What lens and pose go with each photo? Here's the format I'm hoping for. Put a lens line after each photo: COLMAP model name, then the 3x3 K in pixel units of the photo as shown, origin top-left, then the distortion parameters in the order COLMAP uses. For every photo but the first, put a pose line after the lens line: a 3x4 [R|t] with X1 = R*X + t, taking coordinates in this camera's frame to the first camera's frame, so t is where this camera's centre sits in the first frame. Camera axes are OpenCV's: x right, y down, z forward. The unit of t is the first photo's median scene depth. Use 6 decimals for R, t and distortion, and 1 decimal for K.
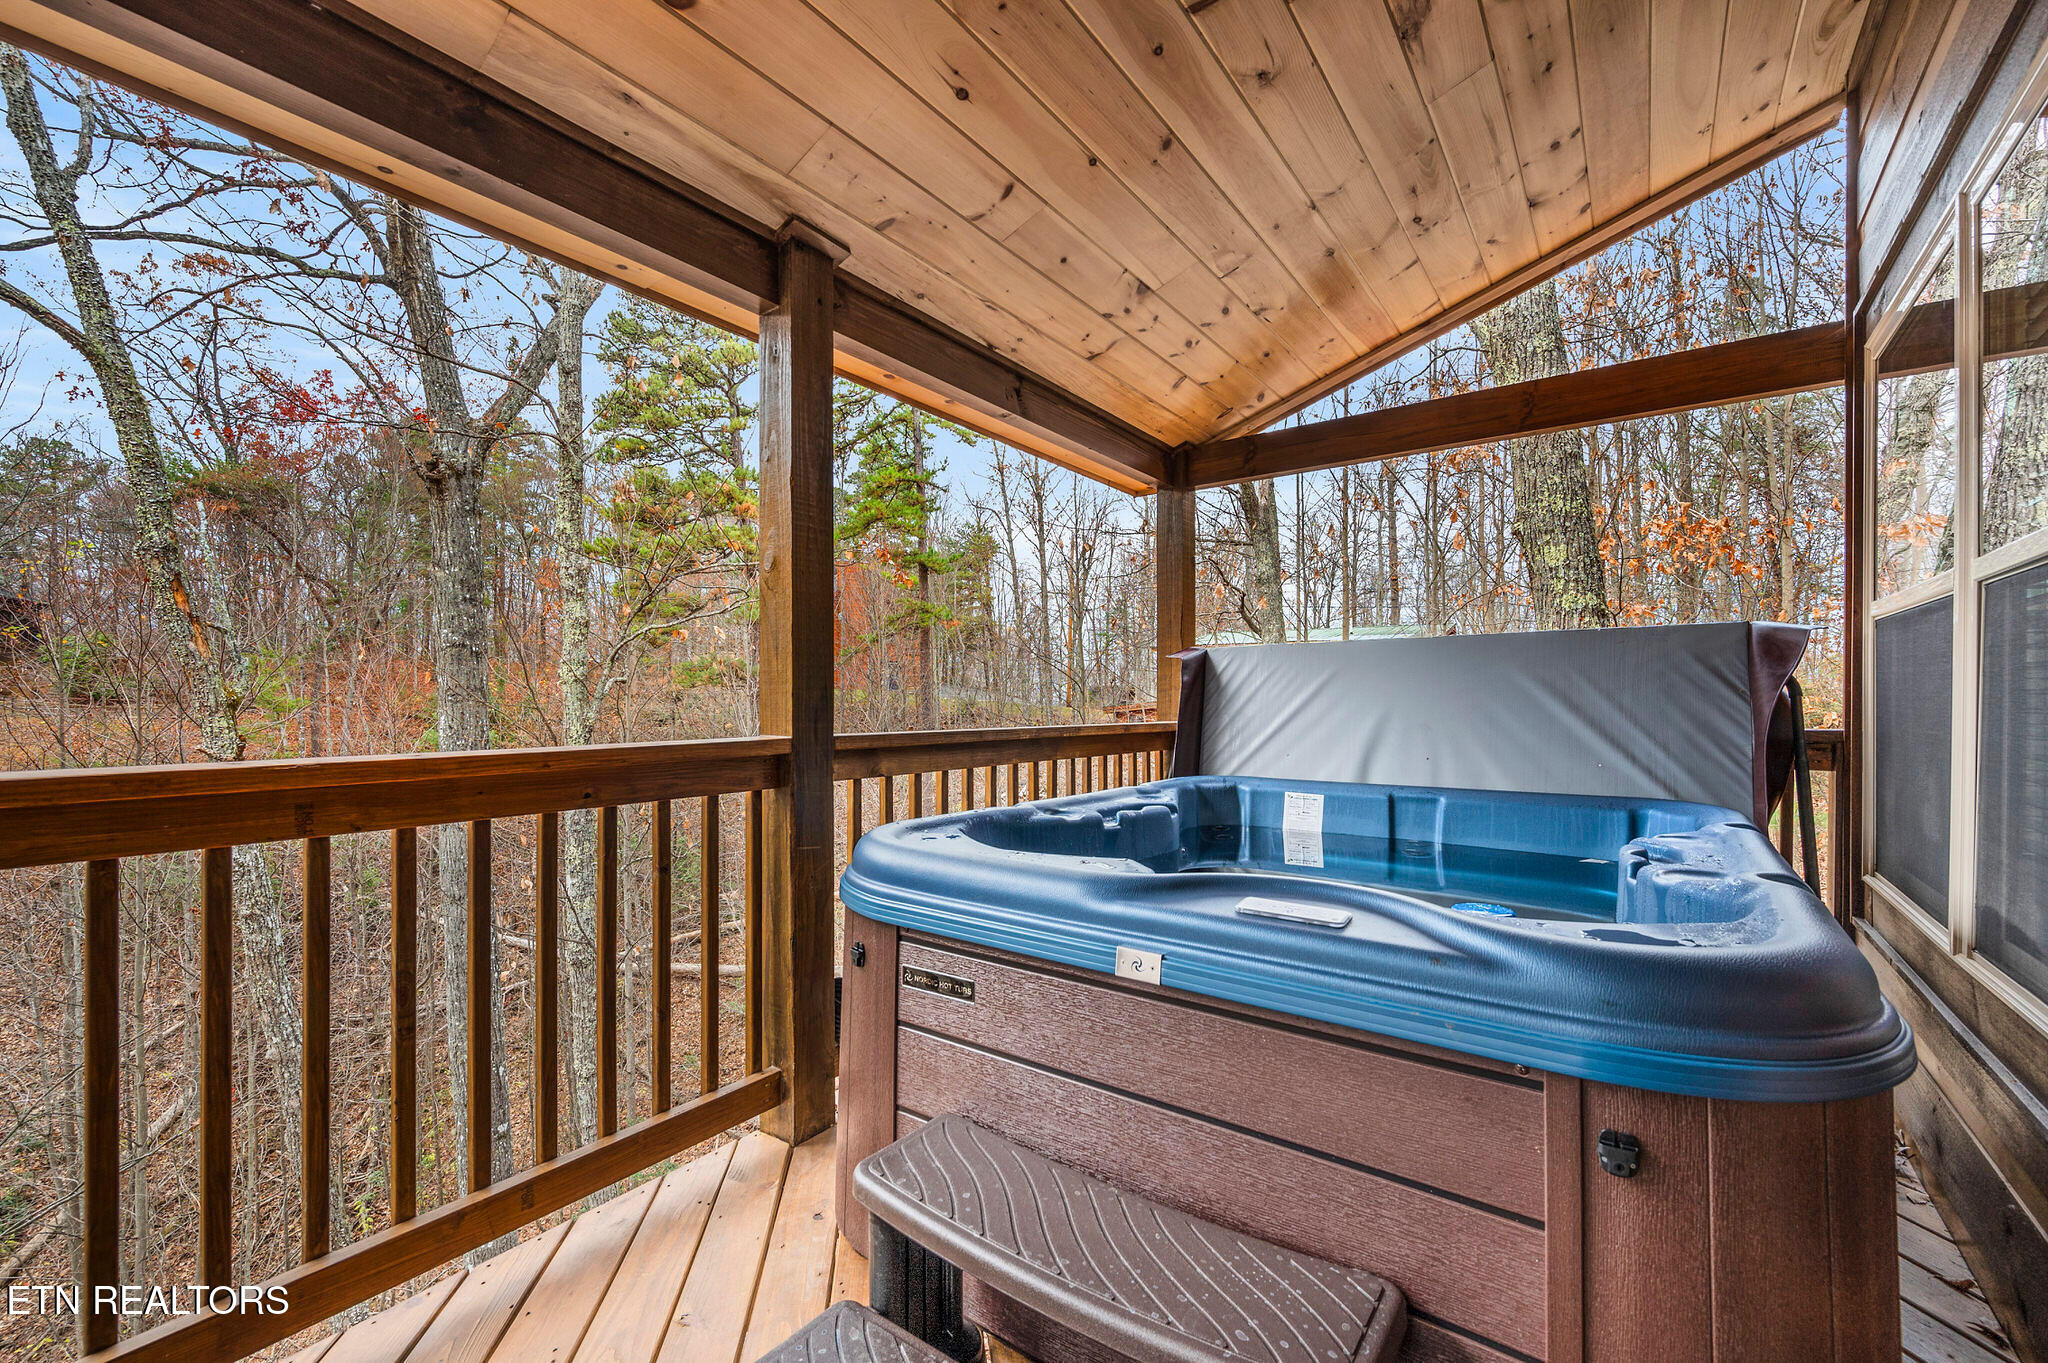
lens RADIAL K [[843.8, 0, 1050.9], [0, 843.8, 691.7], [0, 0, 1]] dist [-0.000260, 0.000294]
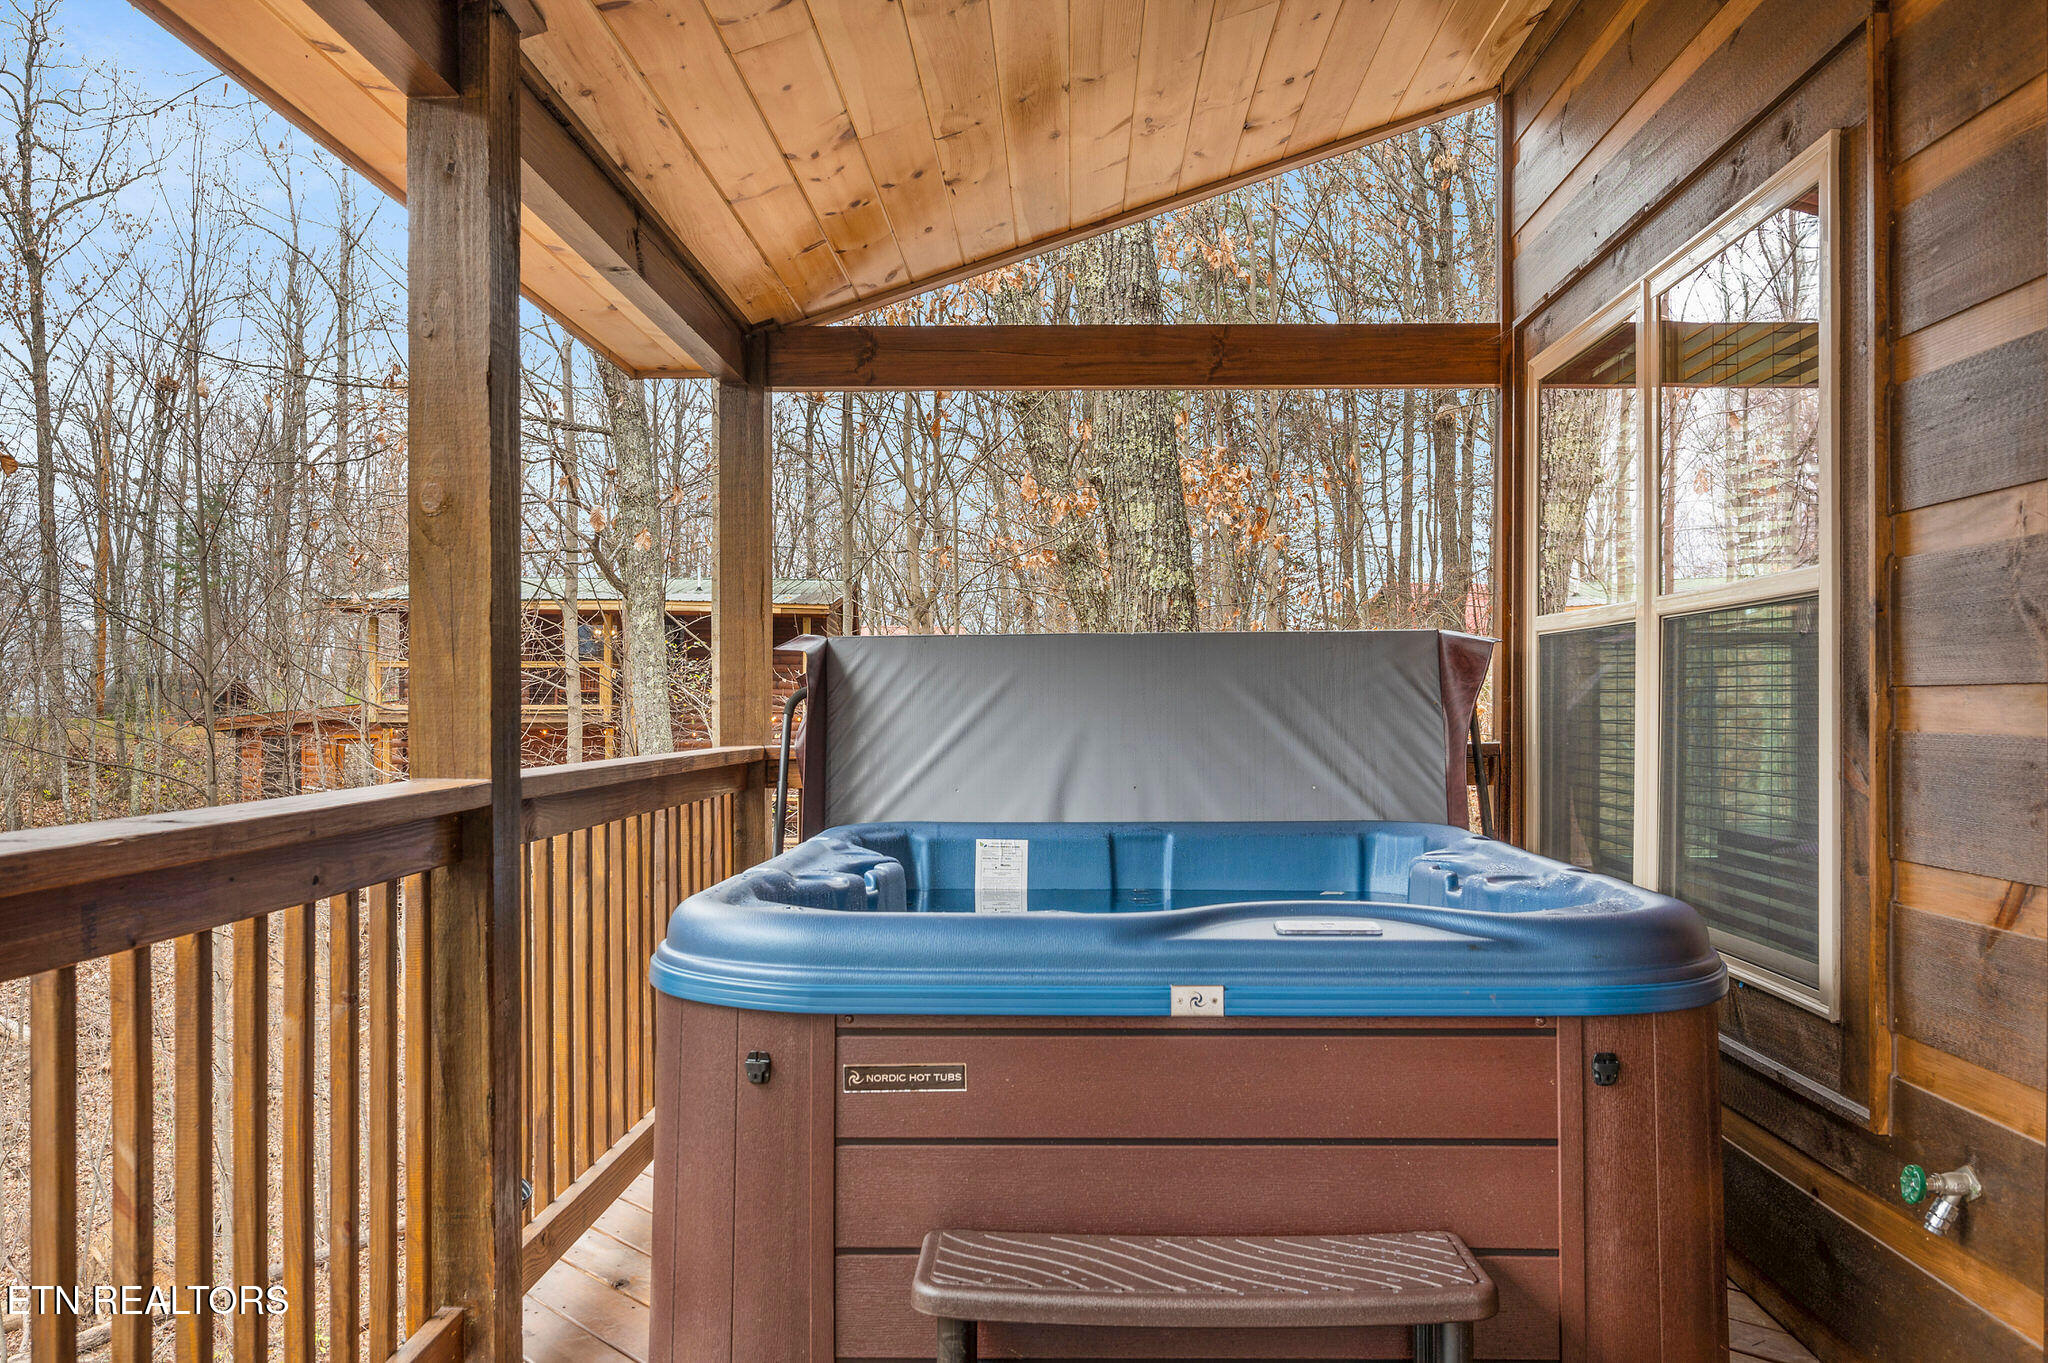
lens RADIAL K [[1631.0, 0, 1031.7], [0, 1631.0, 677.2], [0, 0, 1]] dist [-0.011465, 0.003956]
pose [[0.806737, 0.008303, 0.590853, -0.547114], [-0.006038, 0.999965, -0.005808, -0.015046], [-0.590880, 0.001118, 0.806759, -0.183020]]
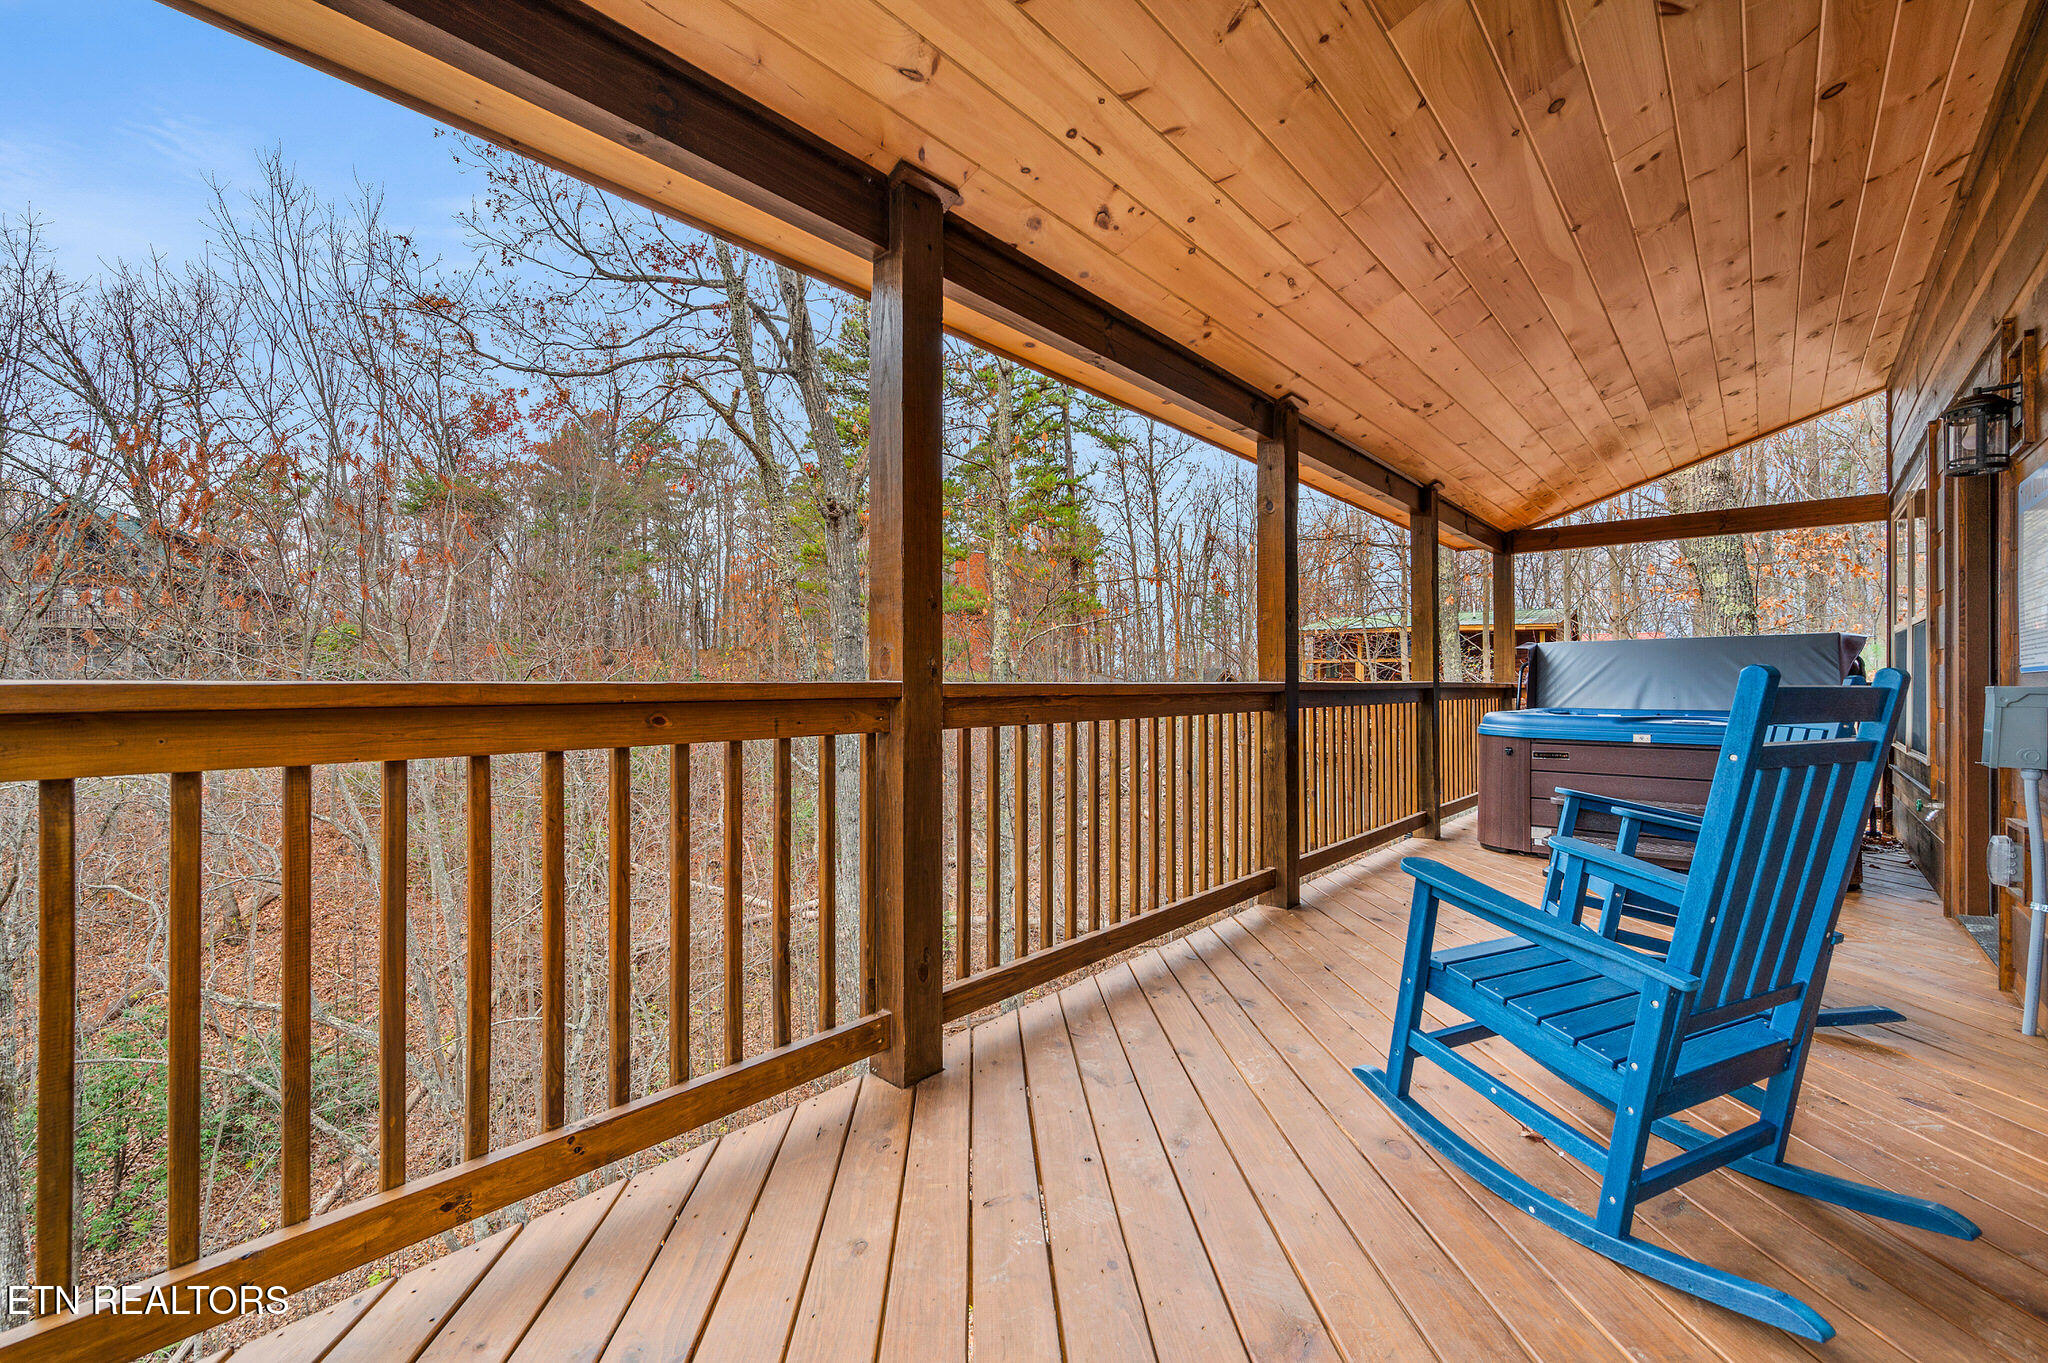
lens RADIAL K [[843.8, 0, 1031.8], [0, 843.8, 673.9], [0, 0, 1]] dist [-0.000260, 0.000294]
pose [[0.998722, -0.000485, -0.050530, -1.029324], [0.000593, 0.999998, 0.002112, 0.015558], [0.050528, -0.002139, 0.998720, -1.153549]]
